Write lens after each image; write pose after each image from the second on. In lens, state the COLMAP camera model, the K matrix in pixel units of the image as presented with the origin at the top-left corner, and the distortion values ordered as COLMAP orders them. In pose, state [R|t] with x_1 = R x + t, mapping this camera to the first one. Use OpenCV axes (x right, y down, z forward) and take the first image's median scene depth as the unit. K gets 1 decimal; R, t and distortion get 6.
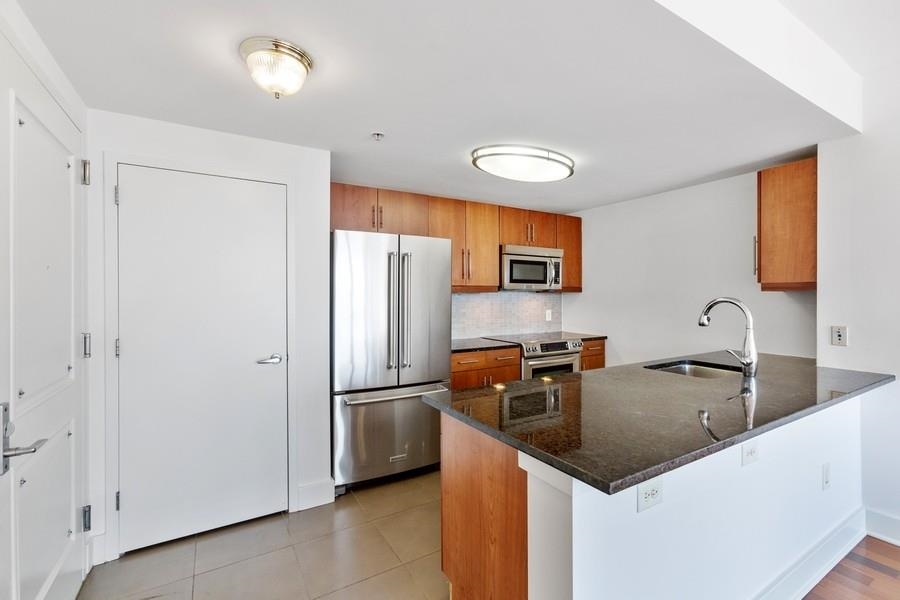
lens RADIAL K [[401.0, 0, 449.2], [0, 401.0, 297.0], [0, 0, 1]] dist [-0.001850, 0.000885]
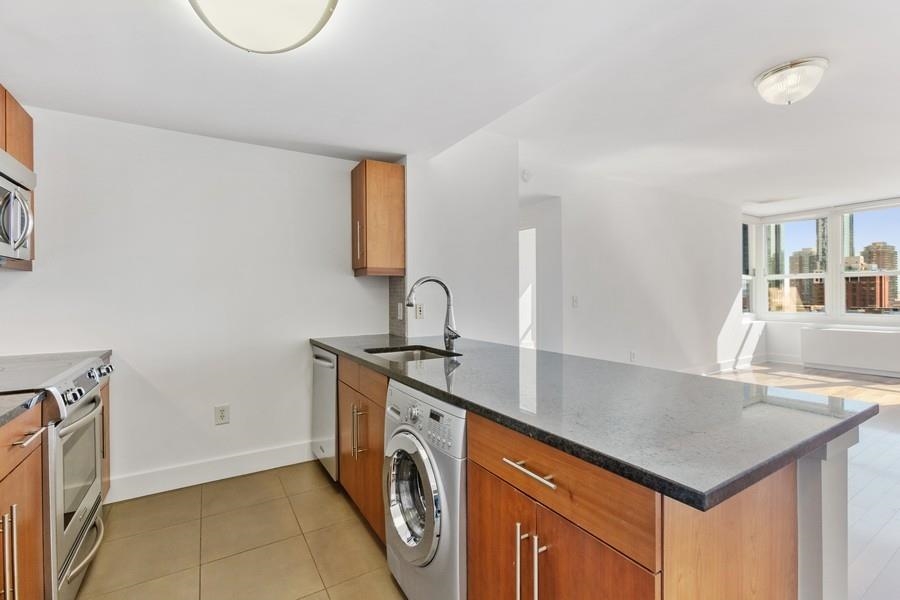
lens RADIAL K [[401.0, 0, 449.2], [0, 401.0, 297.0], [0, 0, 1]] dist [-0.001850, 0.000885]
pose [[-0.007824, -0.005263, 0.999956, -0.207378], [0.013967, 0.999888, 0.005372, 0.030651], [-0.999872, 0.014009, -0.007749, 0.600381]]
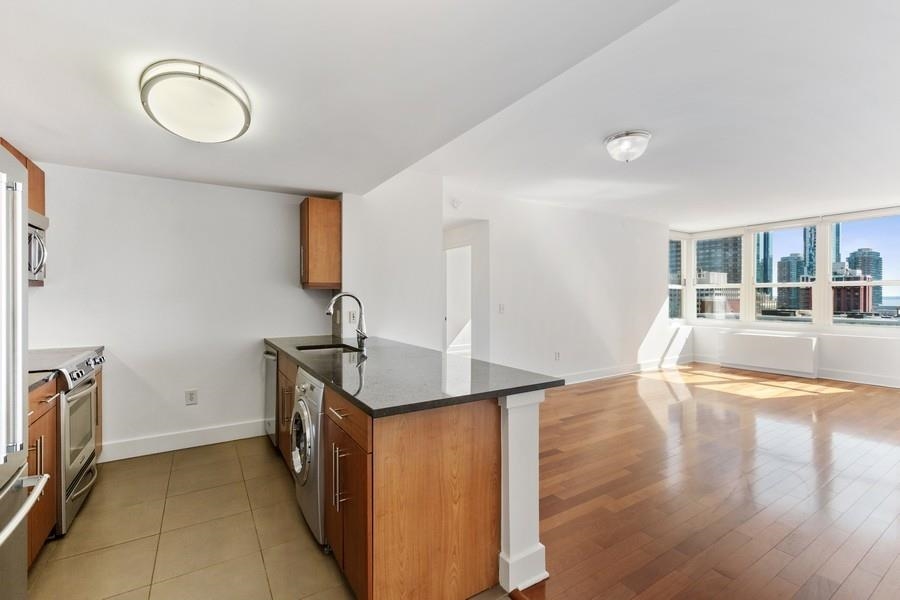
lens RADIAL K [[399.1, 0, 450.0], [0, 399.1, 300.0], [0, 0, 1]] dist [-0.016850, 0.012370]
pose [[-0.020879, -0.008609, 0.999745, -0.414938], [0.006268, 0.999942, 0.008742, 0.011390], [-0.999762, 0.006449, -0.020824, 0.422959]]
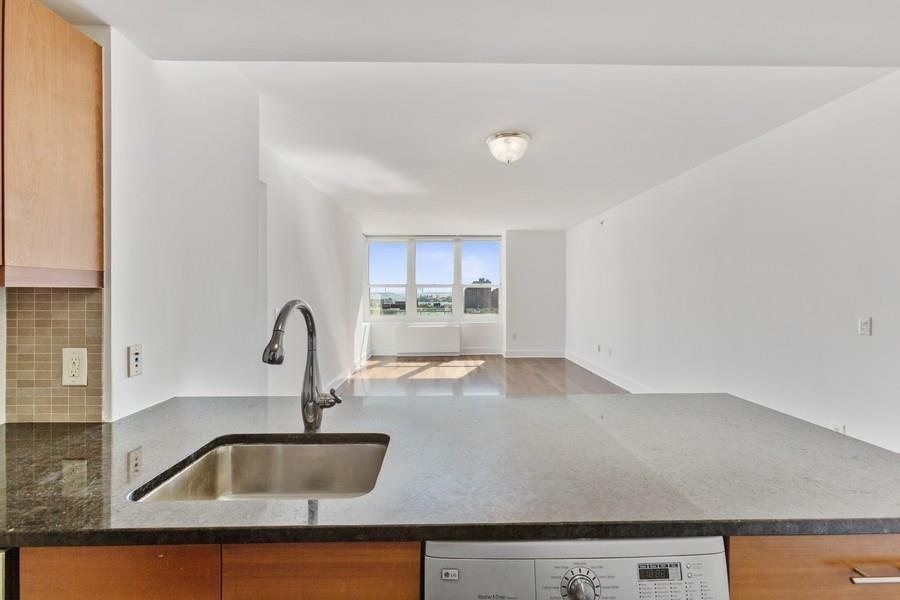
lens RADIAL K [[399.9, 0, 447.9], [0, 399.9, 292.1], [0, 0, 1]] dist [-0.002428, 0.000707]
pose [[-0.865604, 0.003201, 0.500719, 0.156580], [0.006261, 0.999971, 0.004431, -0.005919], [-0.500690, 0.006971, -0.865598, 0.849183]]
